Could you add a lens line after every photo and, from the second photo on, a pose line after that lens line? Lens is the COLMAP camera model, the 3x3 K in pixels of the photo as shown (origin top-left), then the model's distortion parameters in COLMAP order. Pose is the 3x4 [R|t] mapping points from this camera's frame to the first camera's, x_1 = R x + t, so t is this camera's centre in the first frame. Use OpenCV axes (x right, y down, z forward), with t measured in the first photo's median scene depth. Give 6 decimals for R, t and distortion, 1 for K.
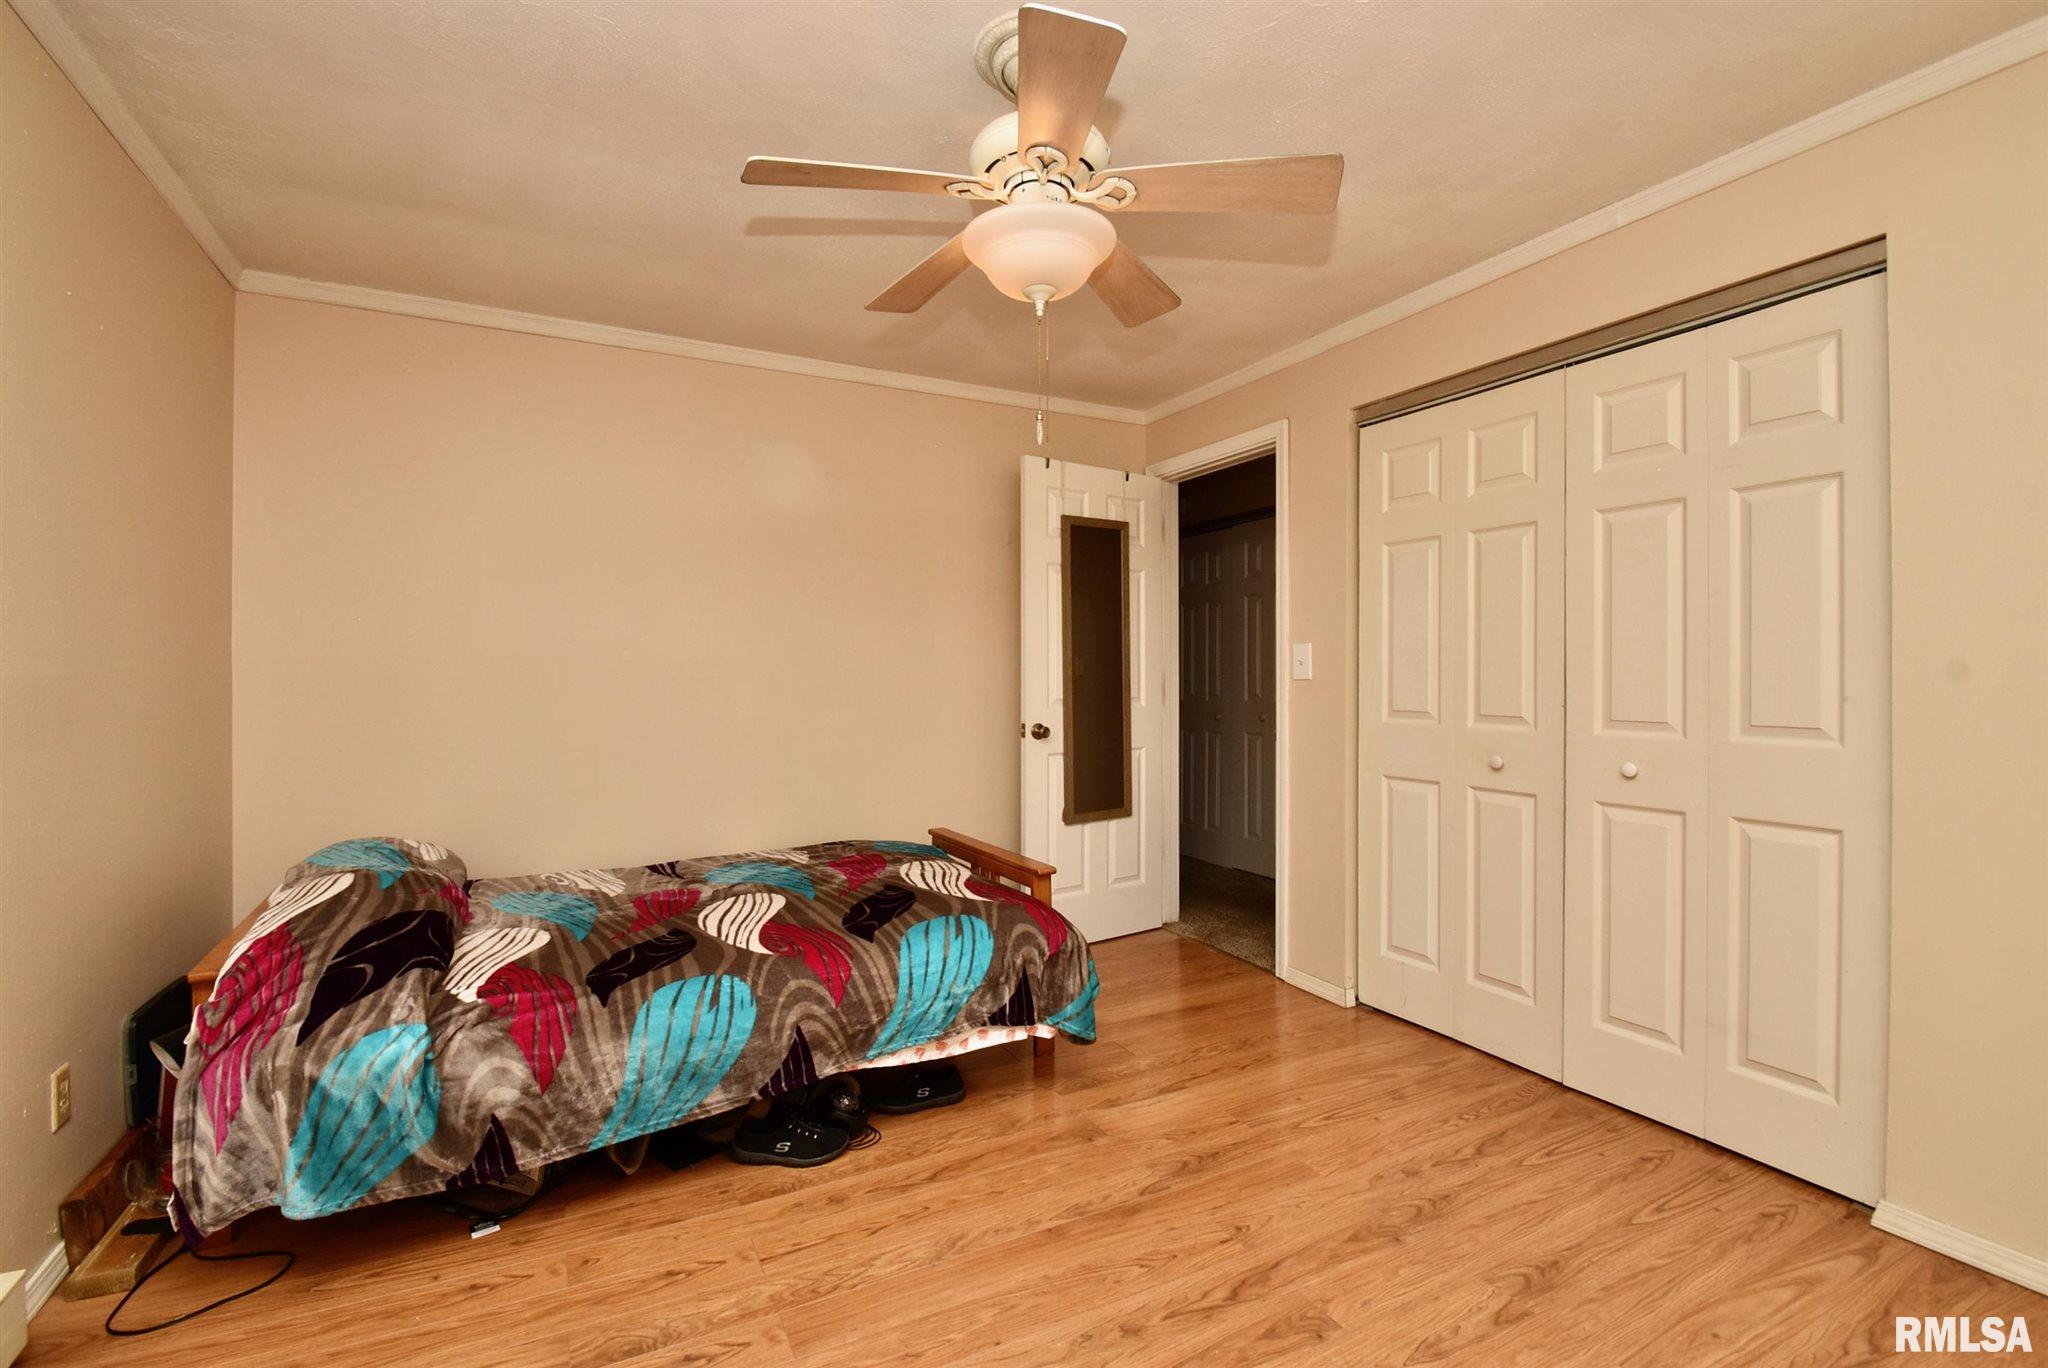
lens RADIAL K [[904.6, 0, 1022.1], [0, 904.6, 678.7], [0, 0, 1]] dist [0.019538, -0.018870]
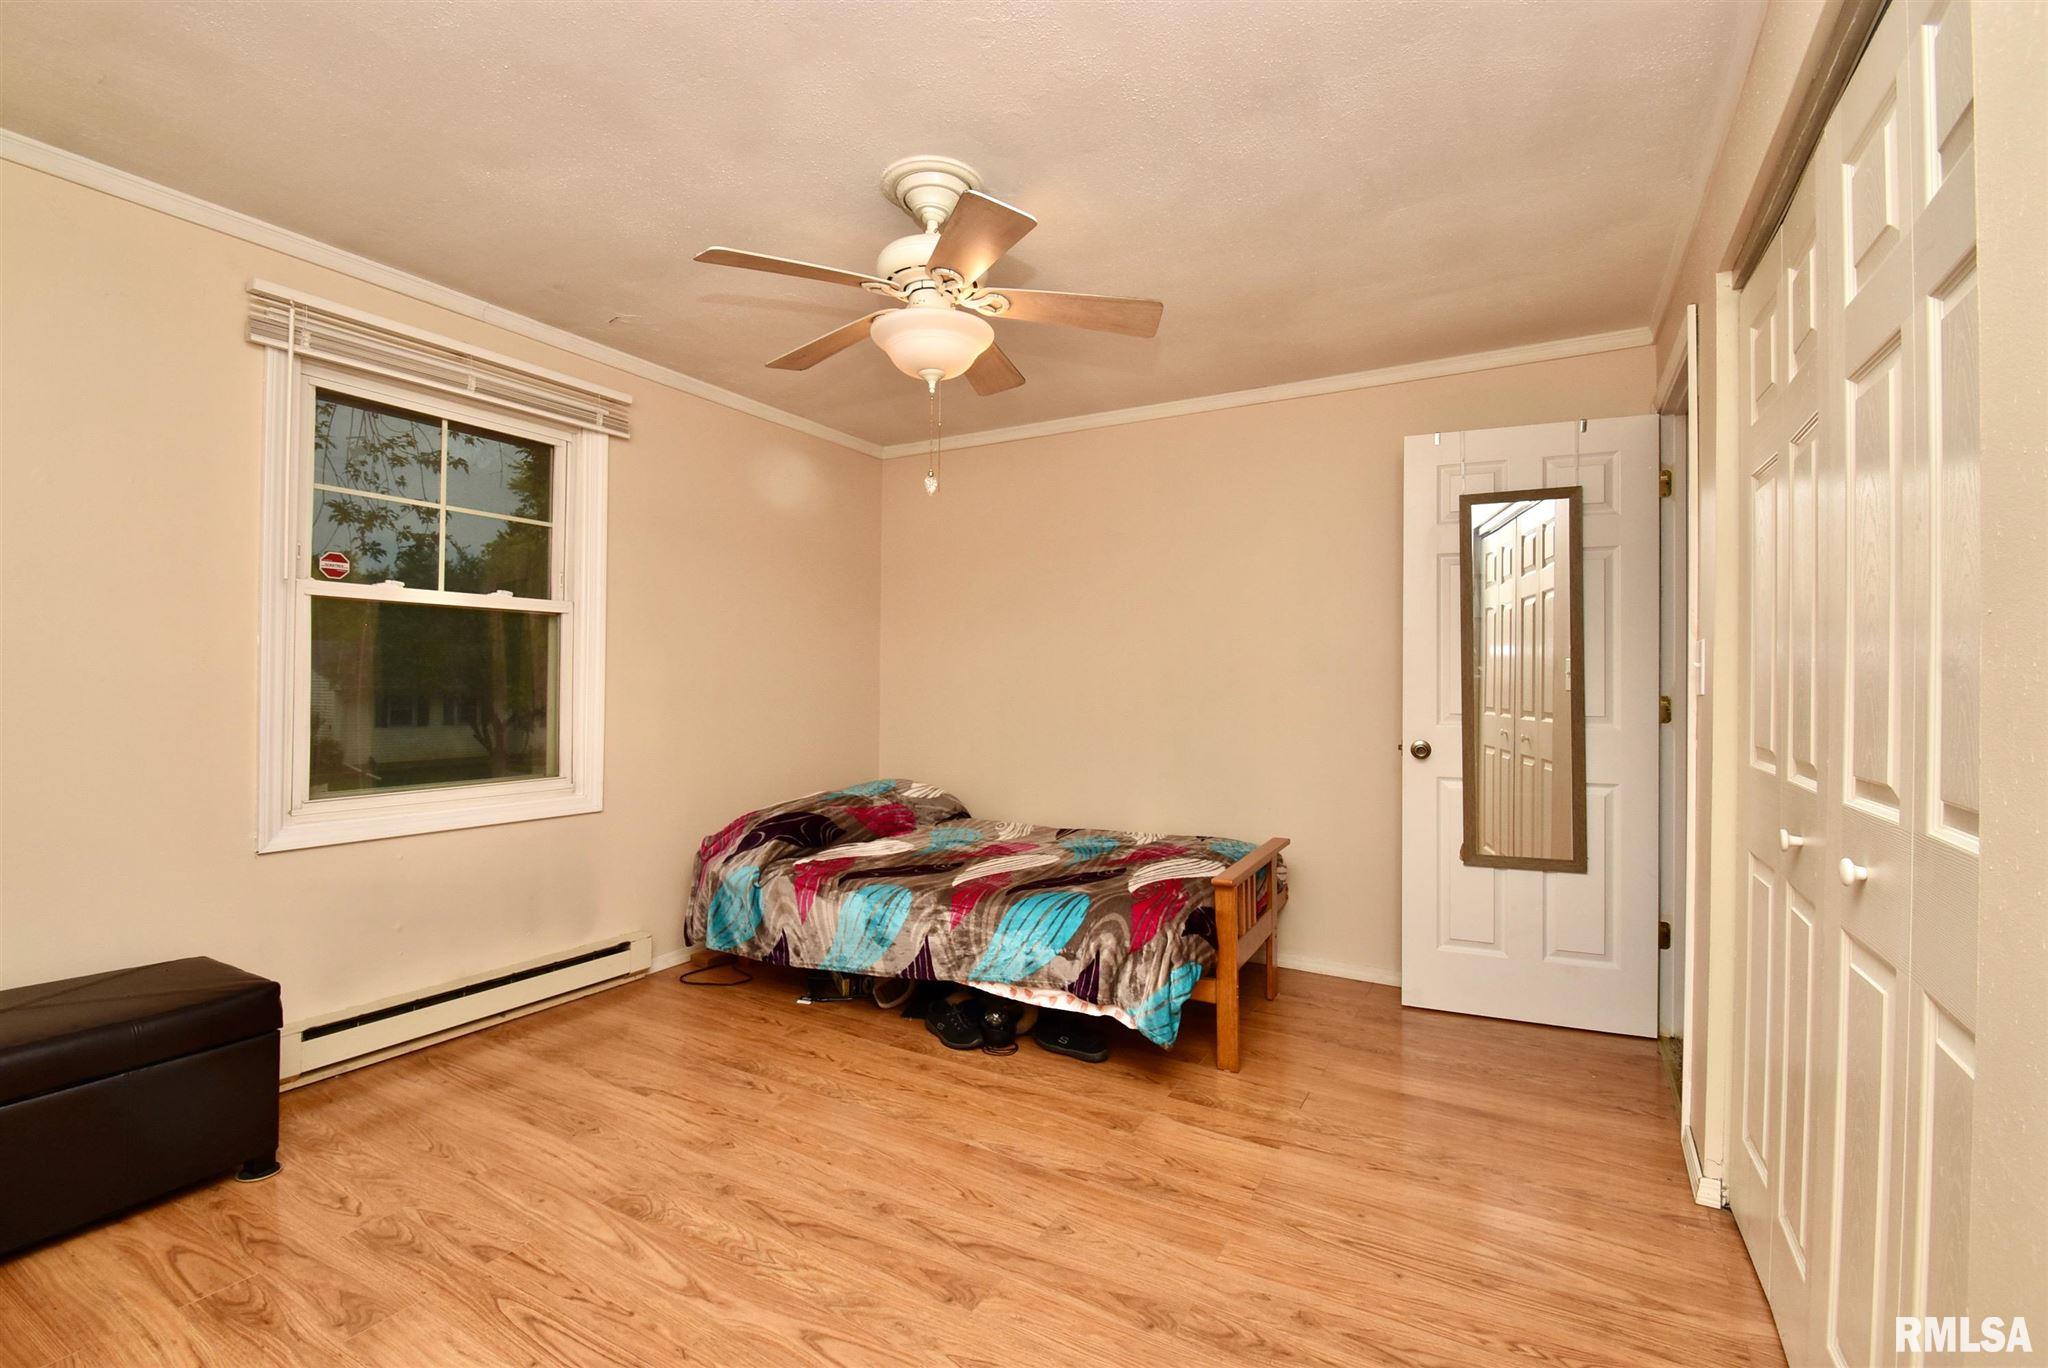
lens RADIAL K [[904.6, 0, 1022.1], [0, 904.6, 678.7], [0, 0, 1]] dist [0.019538, -0.018870]
pose [[0.537291, 0.002465, -0.843394, 0.962207], [-0.011851, 0.999919, -0.004628, -0.001692], [0.843314, 0.012481, 0.537276, 0.369421]]
